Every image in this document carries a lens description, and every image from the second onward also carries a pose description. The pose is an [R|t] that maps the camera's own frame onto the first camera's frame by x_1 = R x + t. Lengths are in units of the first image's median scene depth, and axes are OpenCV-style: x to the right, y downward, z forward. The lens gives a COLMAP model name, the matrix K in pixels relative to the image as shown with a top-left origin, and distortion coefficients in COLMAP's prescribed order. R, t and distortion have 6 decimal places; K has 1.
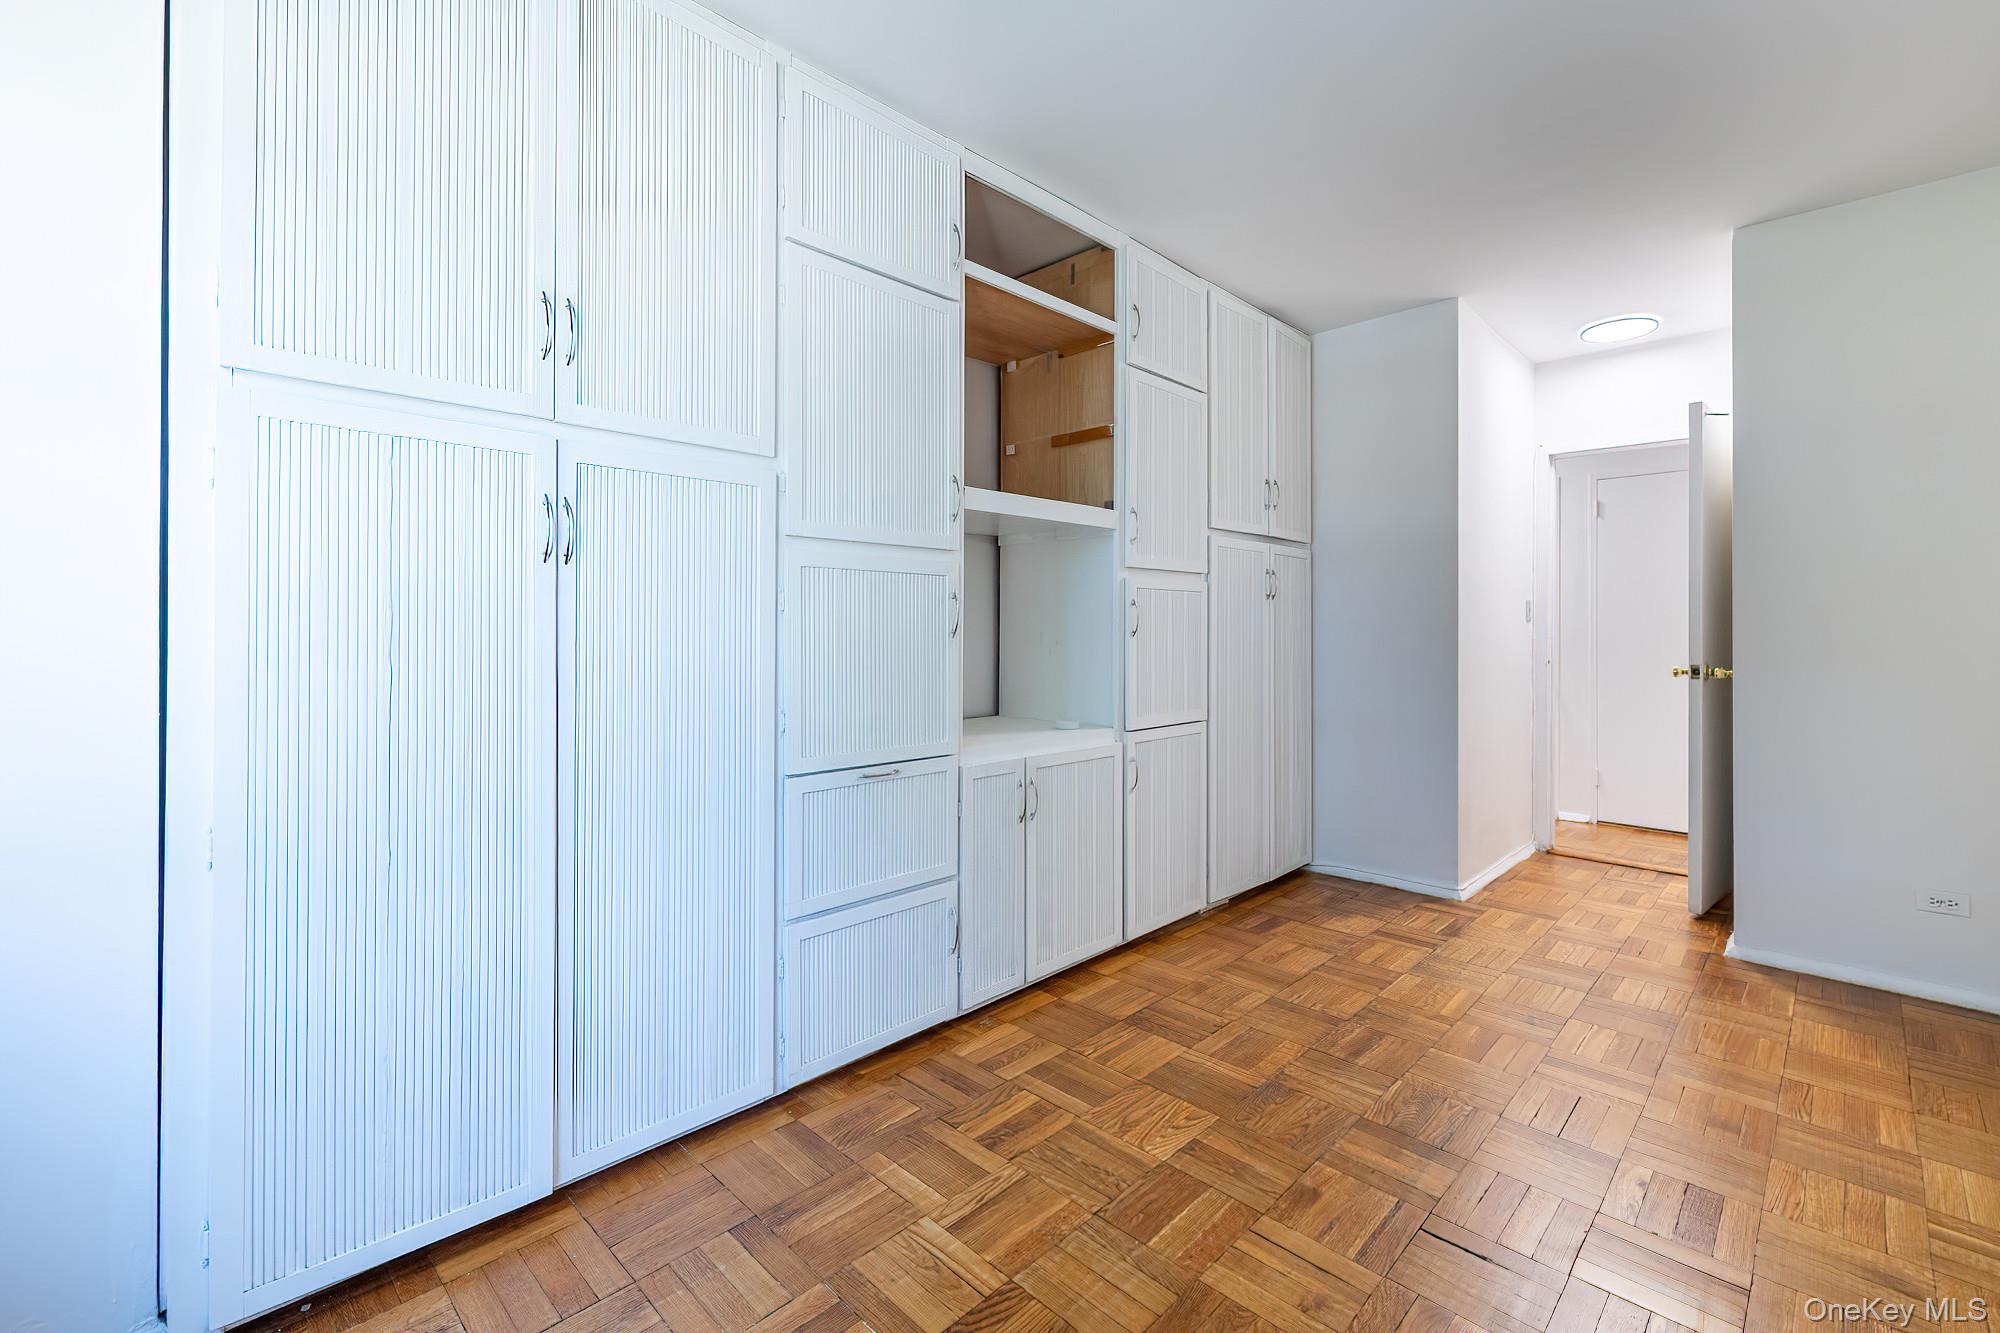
lens RADIAL K [[853.3, 0, 1017.3], [0, 853.3, 657.1], [0, 0, 1]] dist [0.000657, -0.000002]
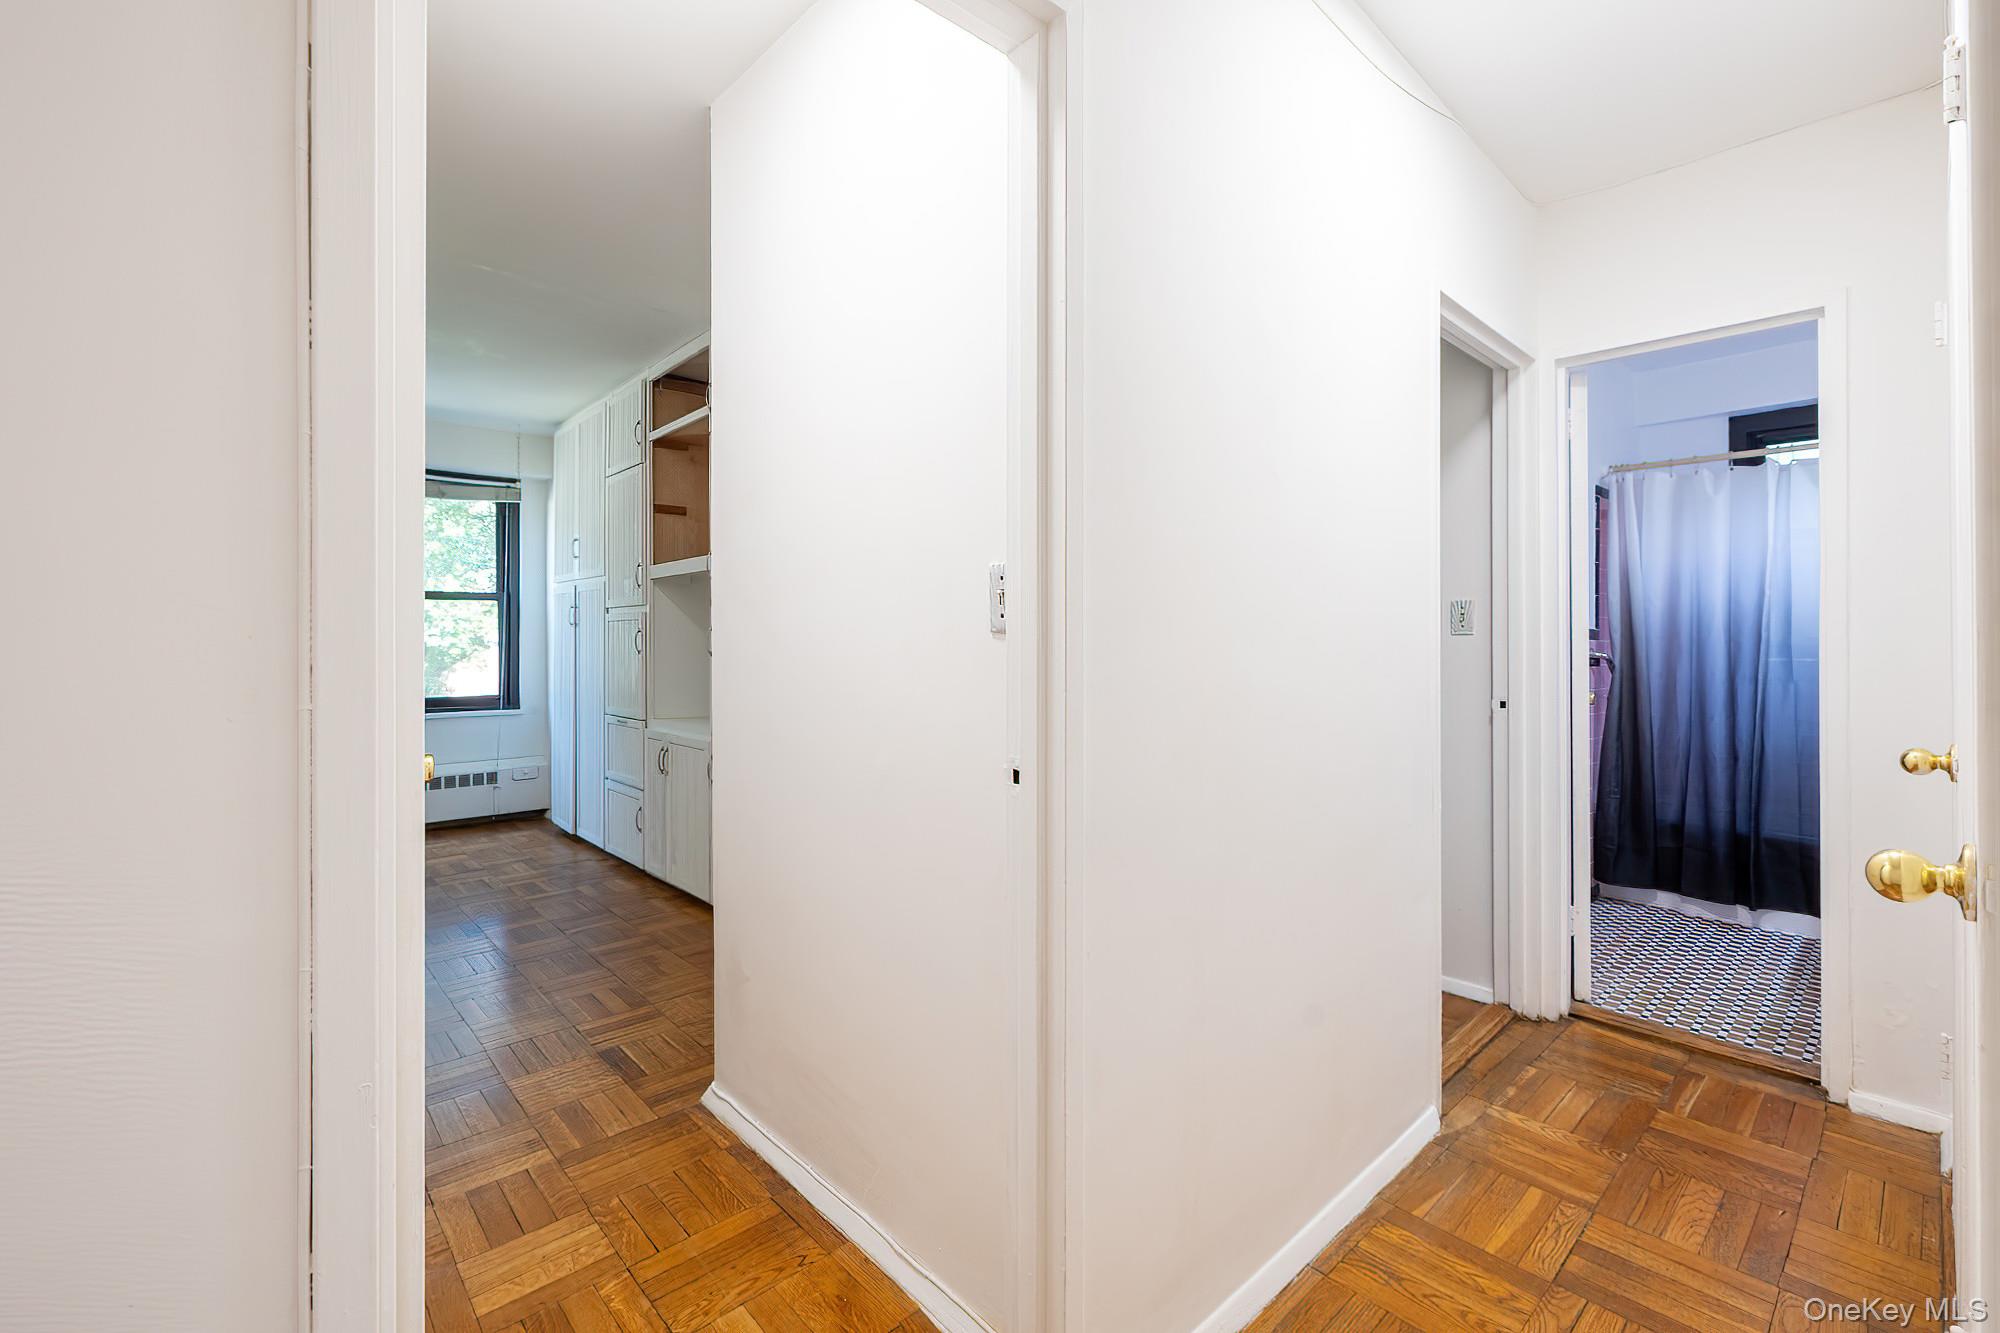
lens RADIAL K [[883.2, 0, 1019.8], [0, 883.2, 651.1], [0, 0, 1]] dist [-0.002637, -0.000323]
pose [[-0.064257, 0.006174, -0.997914, 2.027540], [-0.022912, 0.999708, 0.007660, -0.070324], [0.997670, 0.023357, -0.064097, 2.266072]]
